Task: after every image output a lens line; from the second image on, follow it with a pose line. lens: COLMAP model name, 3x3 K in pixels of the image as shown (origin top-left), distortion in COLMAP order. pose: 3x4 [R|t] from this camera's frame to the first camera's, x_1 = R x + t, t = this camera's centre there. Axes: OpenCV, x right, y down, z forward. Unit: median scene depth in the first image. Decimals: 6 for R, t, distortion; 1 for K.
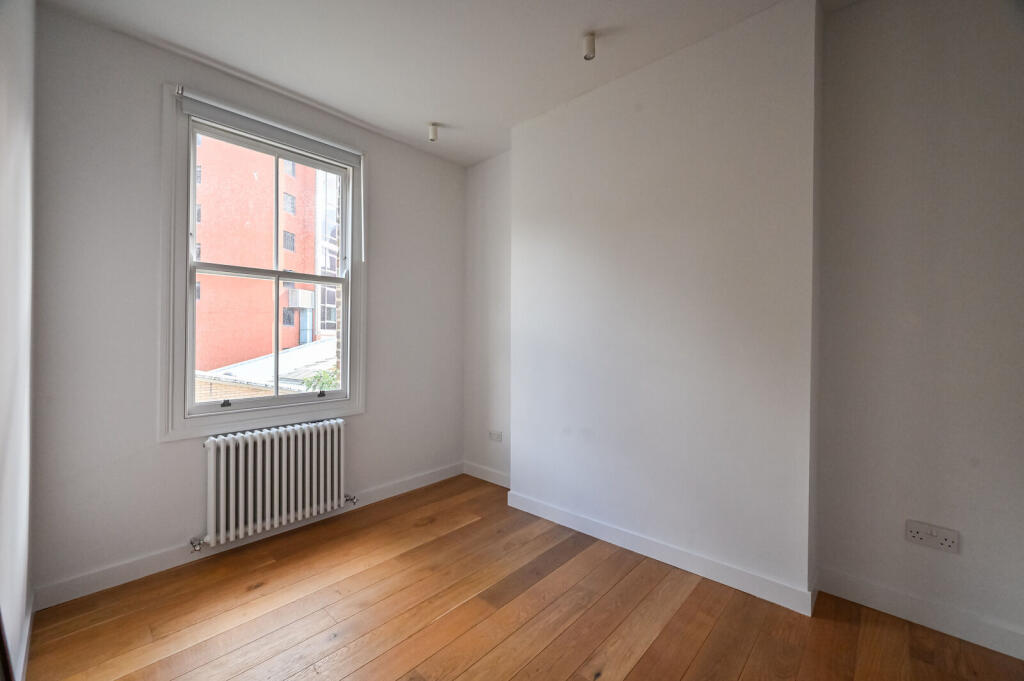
lens RADIAL K [[423.7, 0, 506.9], [0, 423.7, 339.3], [0, 0, 1]] dist [-0.000429, -0.000347]
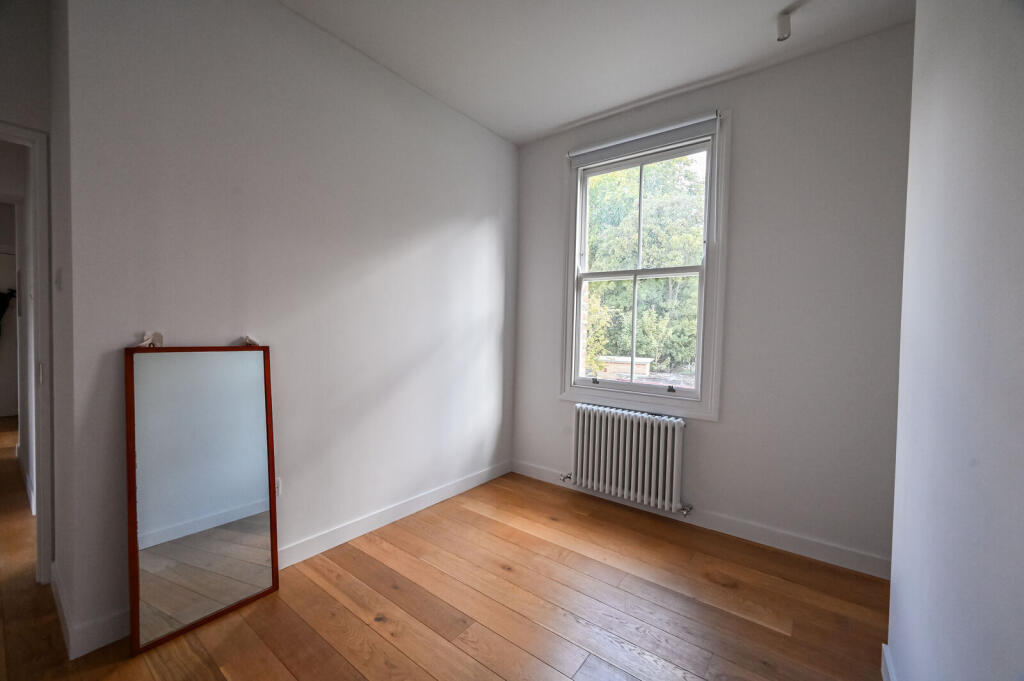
lens RADIAL K [[423.7, 0, 506.9], [0, 423.7, 339.3], [0, 0, 1]] dist [-0.000429, -0.000347]
pose [[0.061437, 0.030918, -0.997632, 0.549430], [-0.026201, 0.999226, 0.029354, -0.004510], [0.997767, 0.024336, 0.062200, 0.607360]]
